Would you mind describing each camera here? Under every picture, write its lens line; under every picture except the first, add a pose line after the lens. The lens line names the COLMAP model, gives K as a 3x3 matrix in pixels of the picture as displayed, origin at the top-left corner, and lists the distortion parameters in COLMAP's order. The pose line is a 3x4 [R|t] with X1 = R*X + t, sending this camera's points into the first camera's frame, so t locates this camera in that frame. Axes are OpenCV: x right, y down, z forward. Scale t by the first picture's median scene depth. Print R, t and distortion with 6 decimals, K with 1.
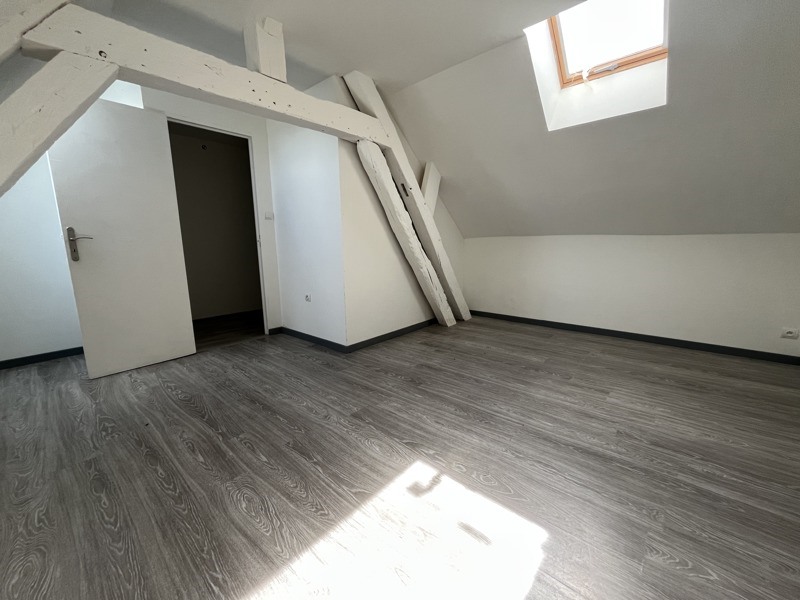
lens RADIAL K [[319.5, 0, 400.1], [0, 319.5, 298.5], [0, 0, 1]] dist [-0.006914, 0.000859]
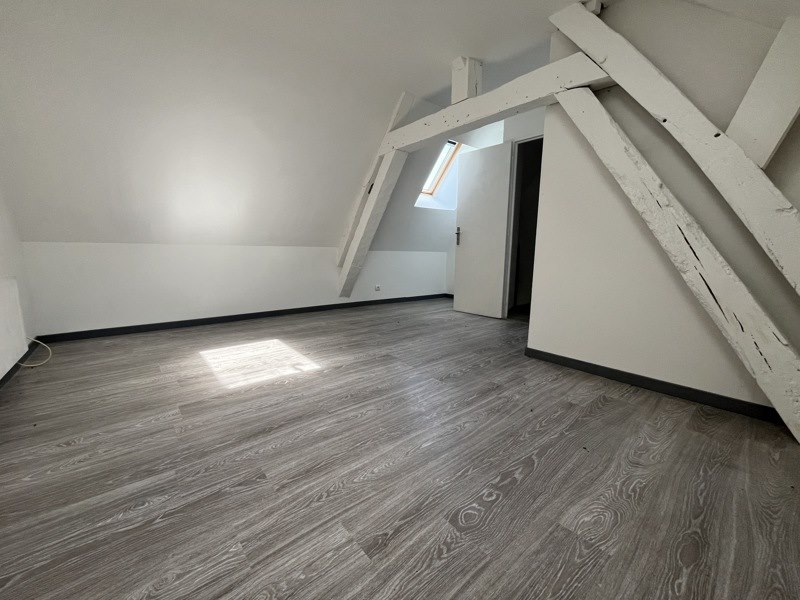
lens RADIAL K [[319.5, 0, 401.2], [0, 319.5, 300.4], [0, 0, 1]] dist [-0.006914, 0.000859]
pose [[-0.132851, 0.166018, -0.977133, 1.130443], [-0.183993, 0.964604, 0.188905, -0.120970], [0.973908, 0.204882, -0.097602, 1.150170]]
